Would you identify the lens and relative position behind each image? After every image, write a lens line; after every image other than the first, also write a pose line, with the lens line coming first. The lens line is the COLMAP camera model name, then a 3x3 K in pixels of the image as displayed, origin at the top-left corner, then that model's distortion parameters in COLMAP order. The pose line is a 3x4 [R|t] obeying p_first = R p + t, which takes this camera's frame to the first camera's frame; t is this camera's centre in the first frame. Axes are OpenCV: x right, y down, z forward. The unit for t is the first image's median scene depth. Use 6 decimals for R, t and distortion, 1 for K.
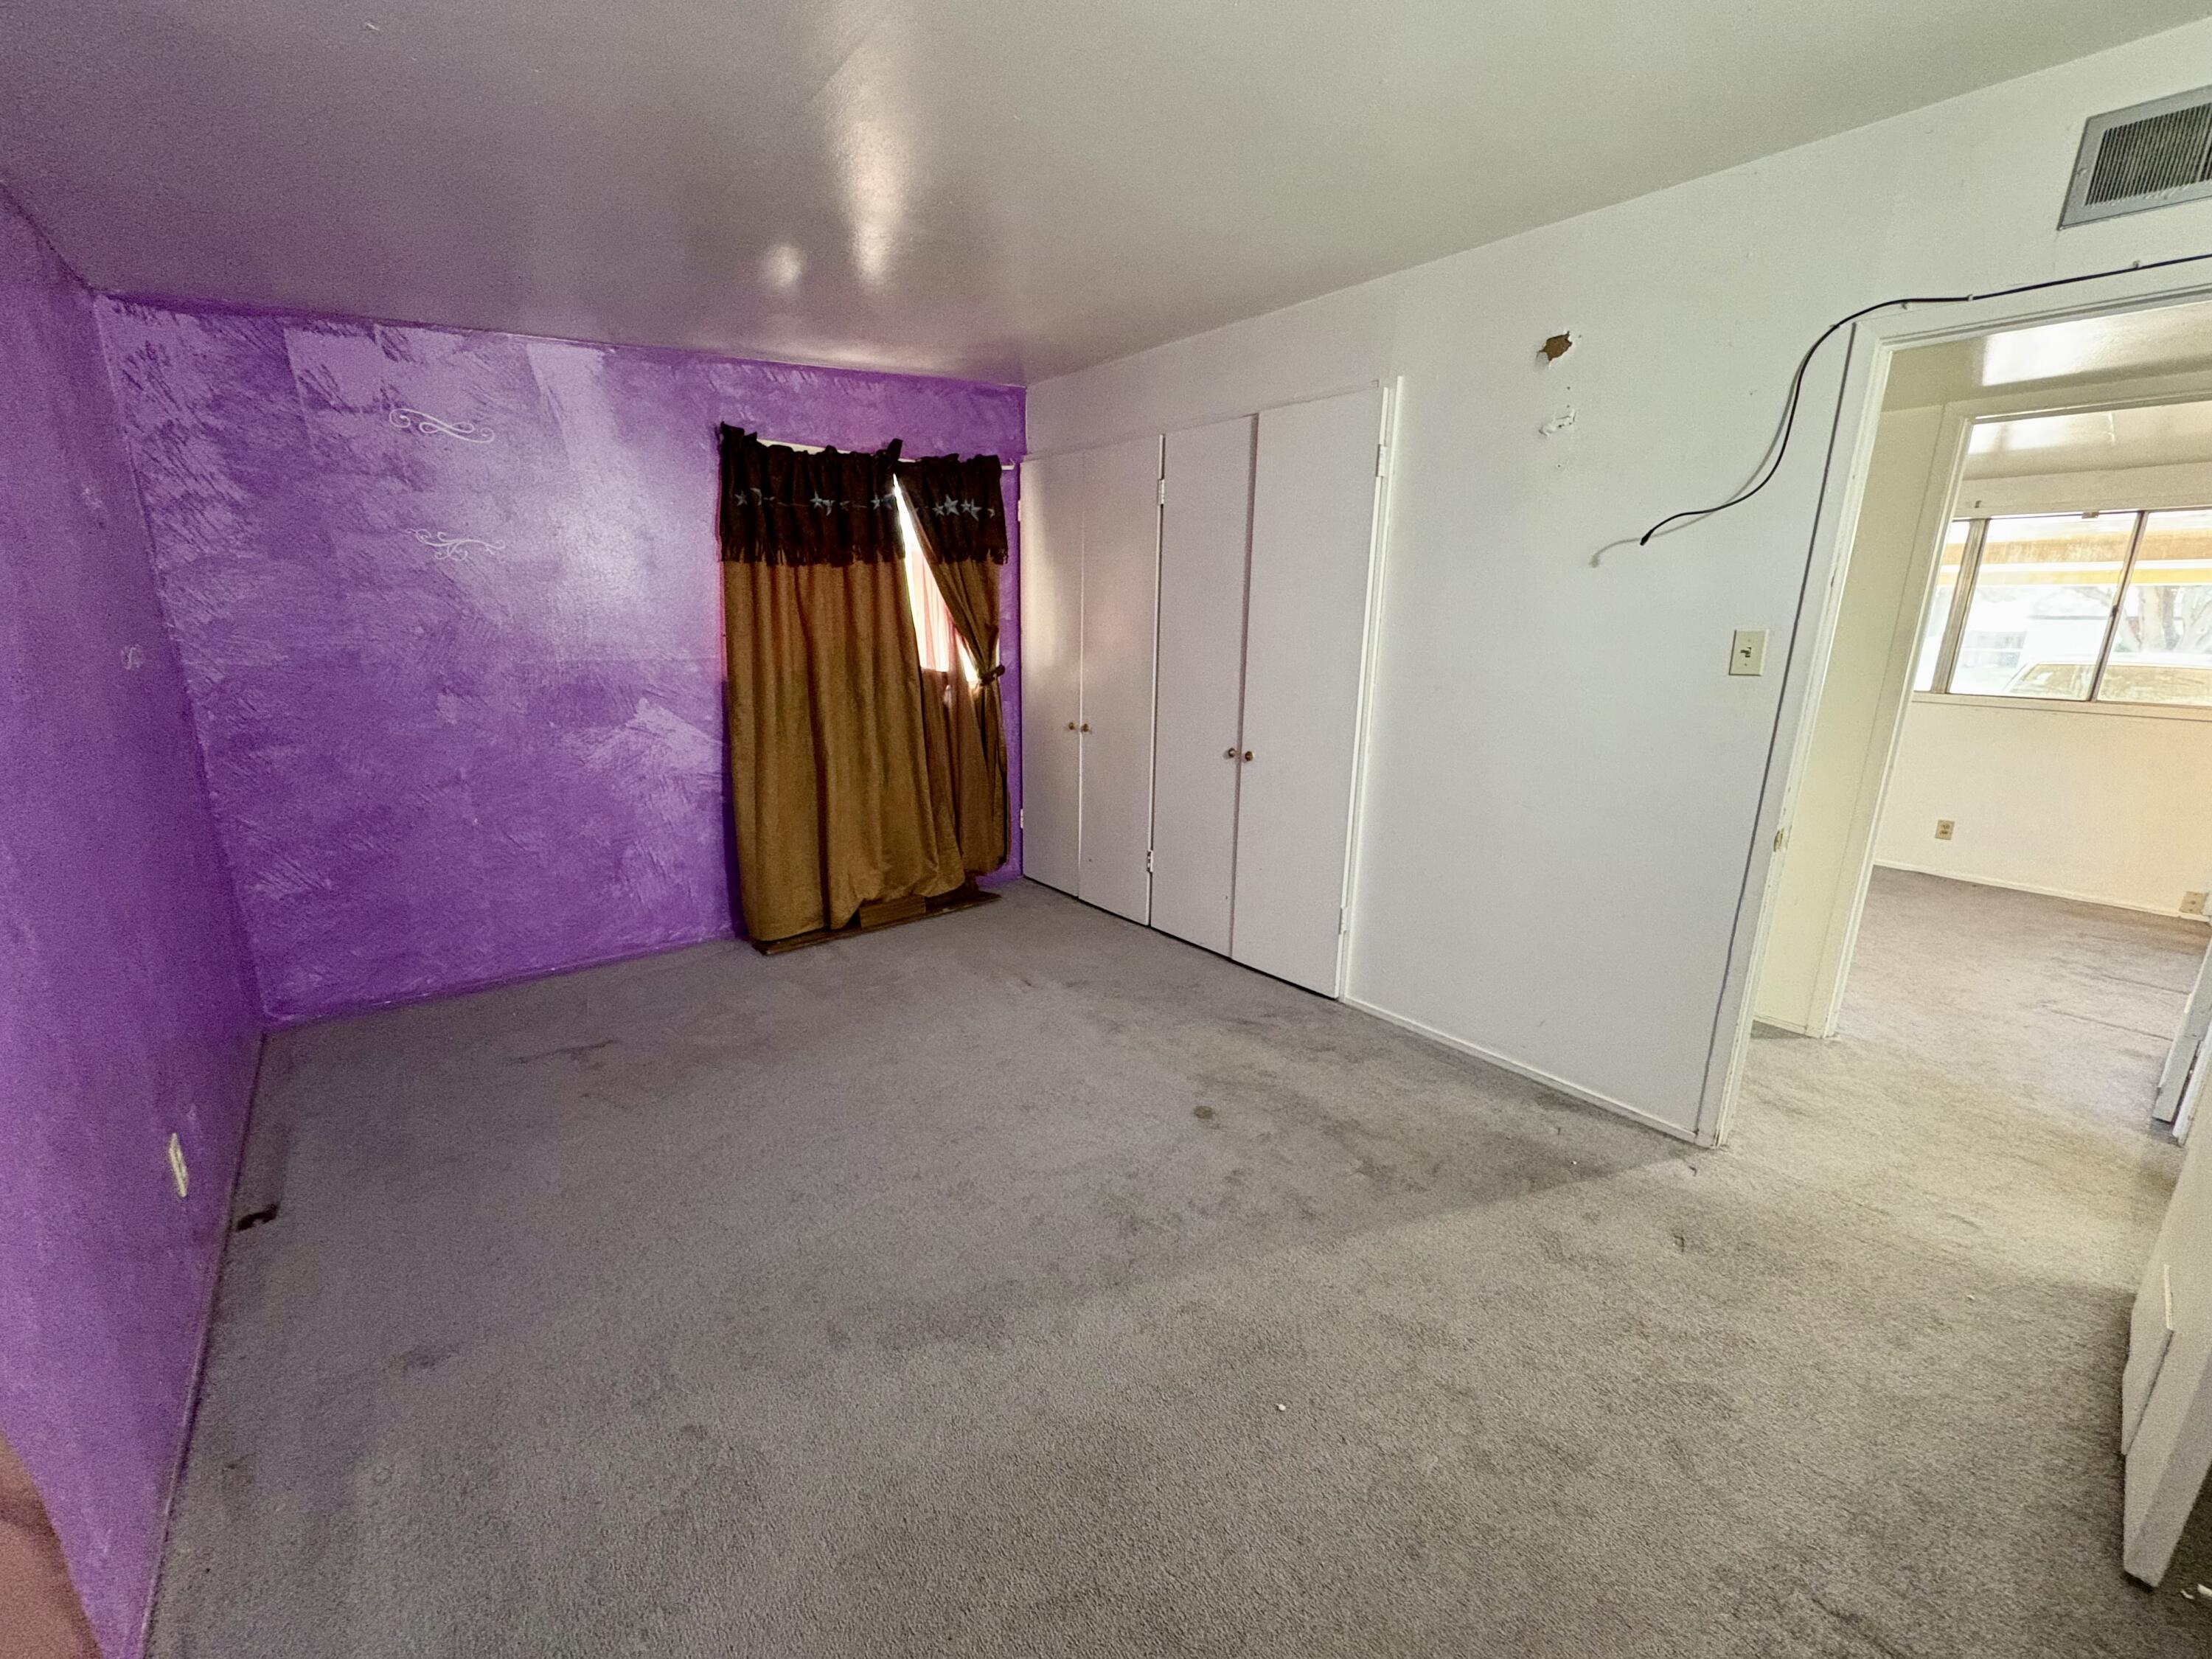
lens RADIAL K [[884.3, 0, 1117.9], [0, 884.3, 827.6], [0, 0, 1]] dist [0.000319, 0.000558]
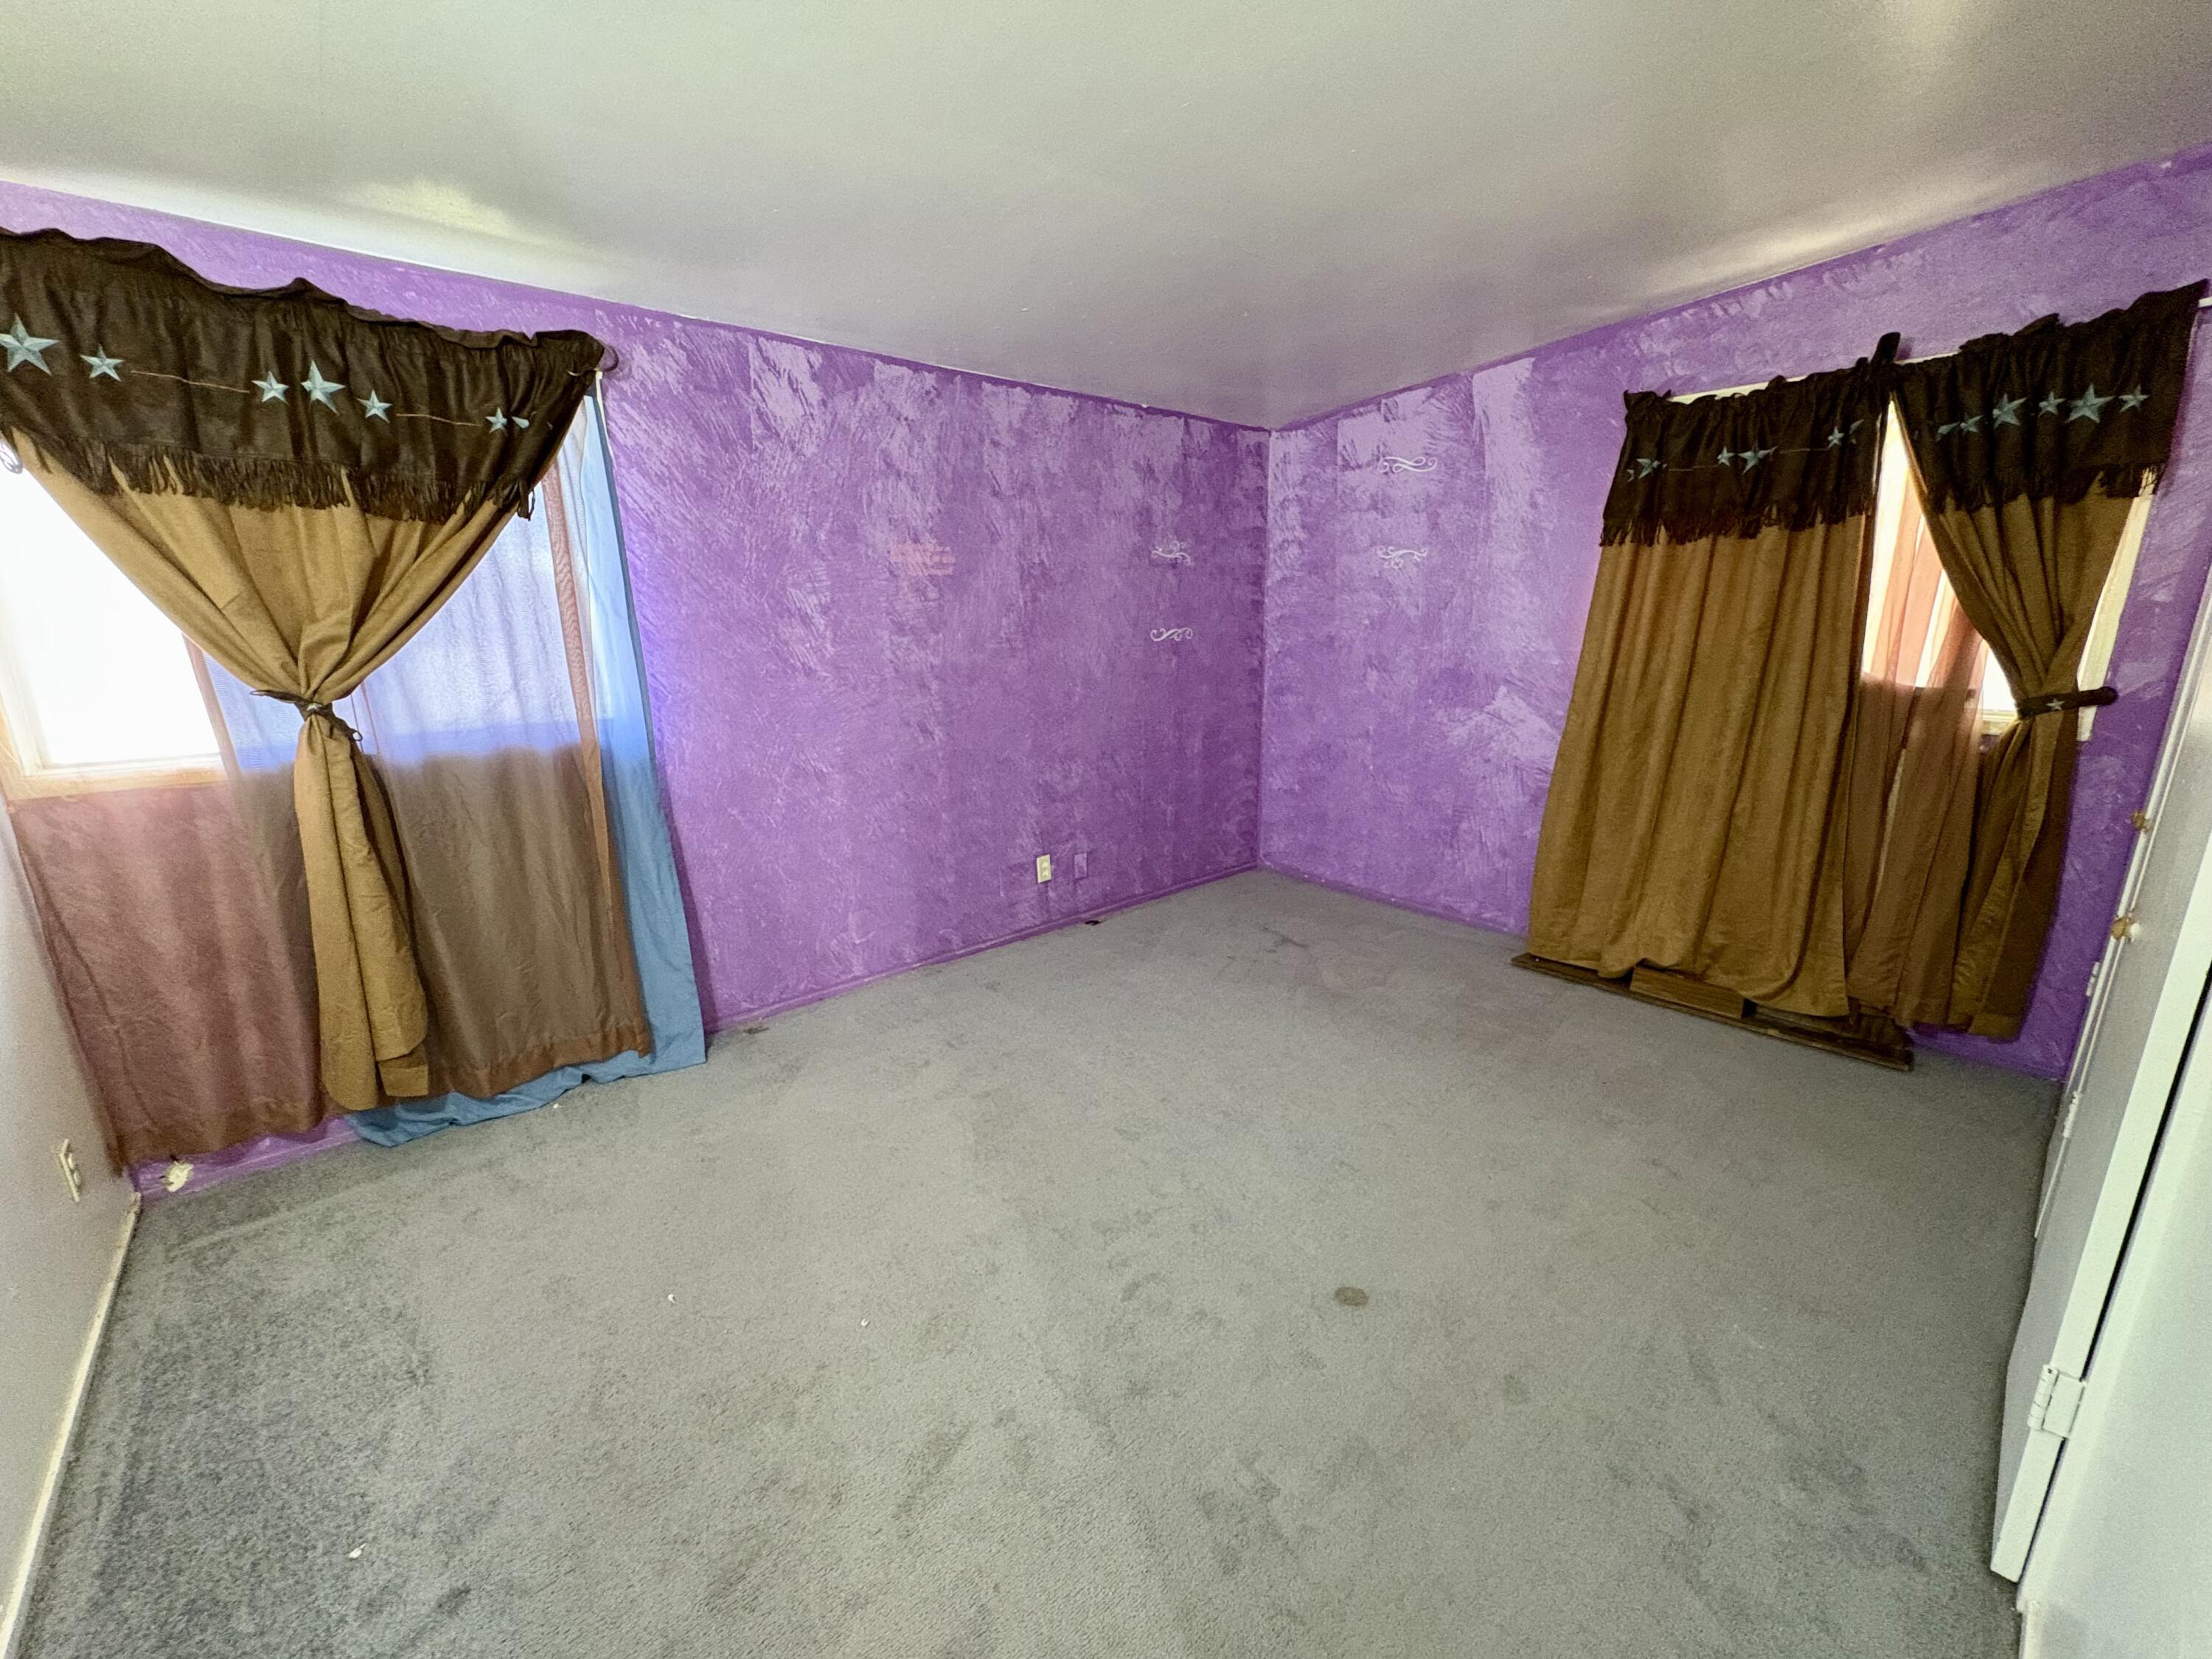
lens RADIAL K [[884.3, 0, 1101.8], [0, 884.3, 829.1], [0, 0, 1]] dist [0.000319, 0.000558]
pose [[0.011212, 0.225266, -0.974233, 0.526754], [-0.224208, 0.950053, 0.217094, -0.107736], [0.974477, 0.215997, 0.061159, 0.512963]]
